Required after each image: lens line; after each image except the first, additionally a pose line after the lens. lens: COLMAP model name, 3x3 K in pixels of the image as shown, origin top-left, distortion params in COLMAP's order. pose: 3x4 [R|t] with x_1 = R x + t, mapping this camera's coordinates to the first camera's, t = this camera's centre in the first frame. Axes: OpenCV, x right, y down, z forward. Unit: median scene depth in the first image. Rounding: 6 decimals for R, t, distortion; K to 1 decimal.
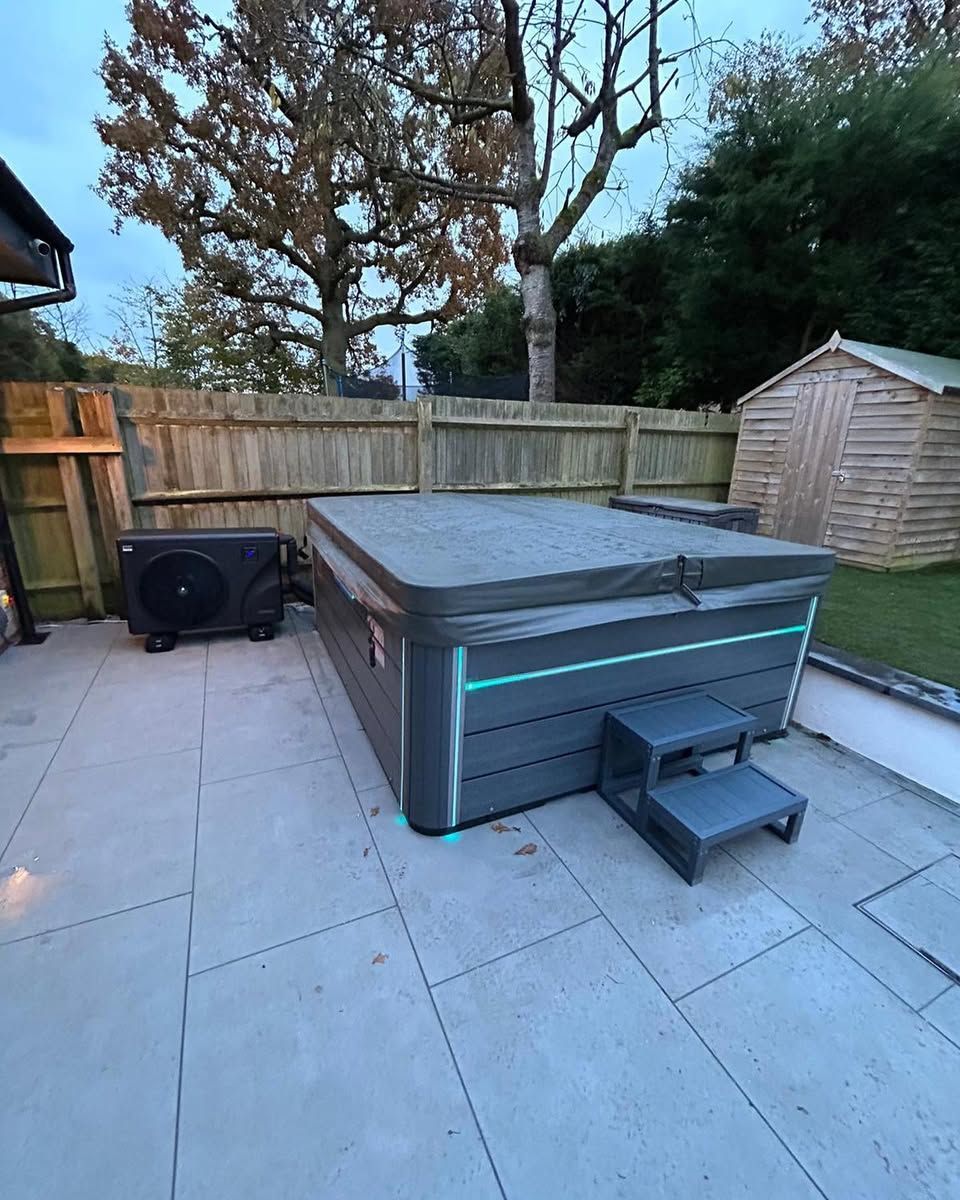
lens RADIAL K [[512.7, 0, 480.0], [0, 512.7, 599.3], [0, 0, 1]] dist [0.003296, 0.000576]
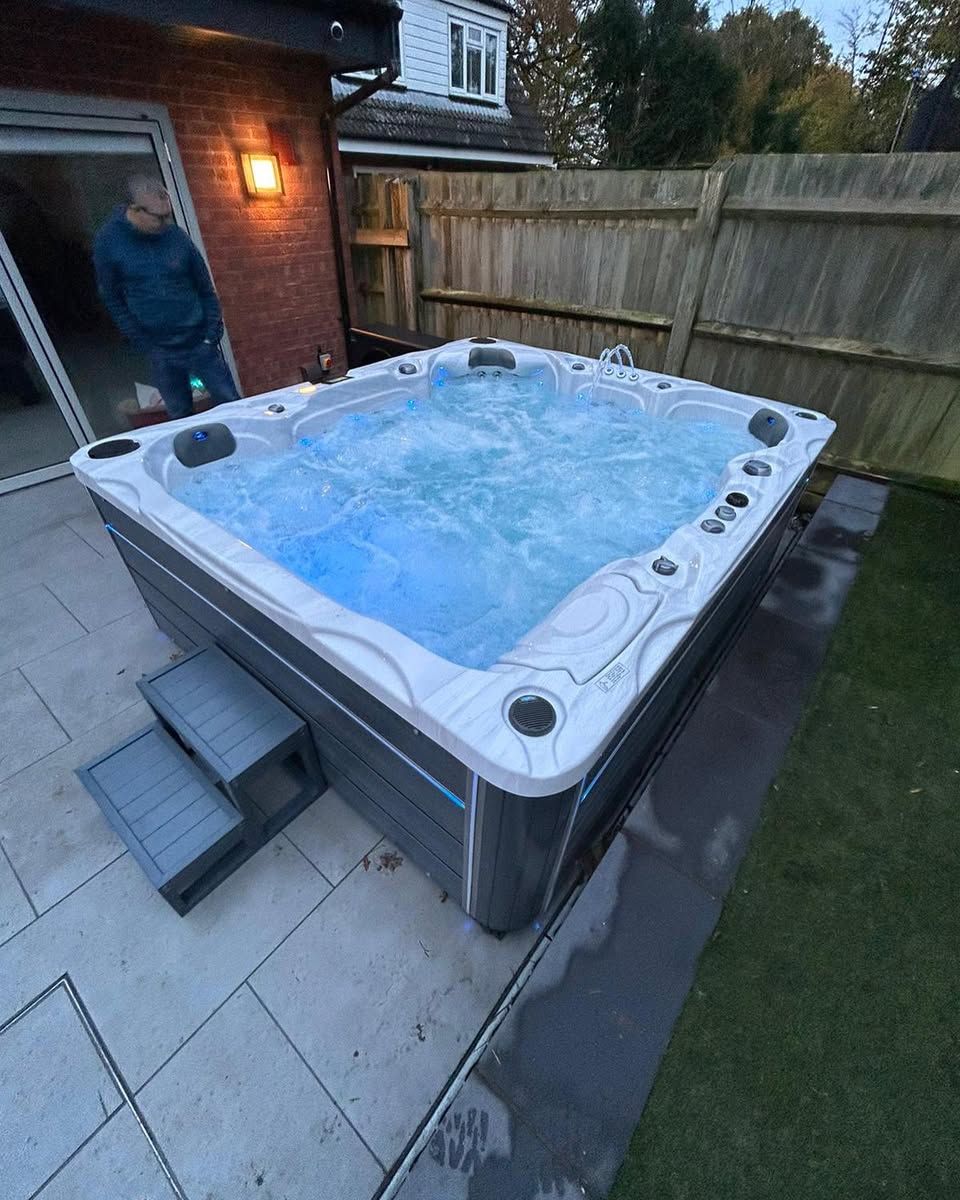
lens RADIAL K [[512.7, 0, 478.3], [0, 512.7, 598.3], [0, 0, 1]] dist [0.003296, 0.000576]
pose [[0.433725, 0.538888, -0.722138, 0.521489], [-0.283630, 0.842356, 0.458248, -0.166007], [0.855241, 0.006066, 0.518195, 0.471991]]
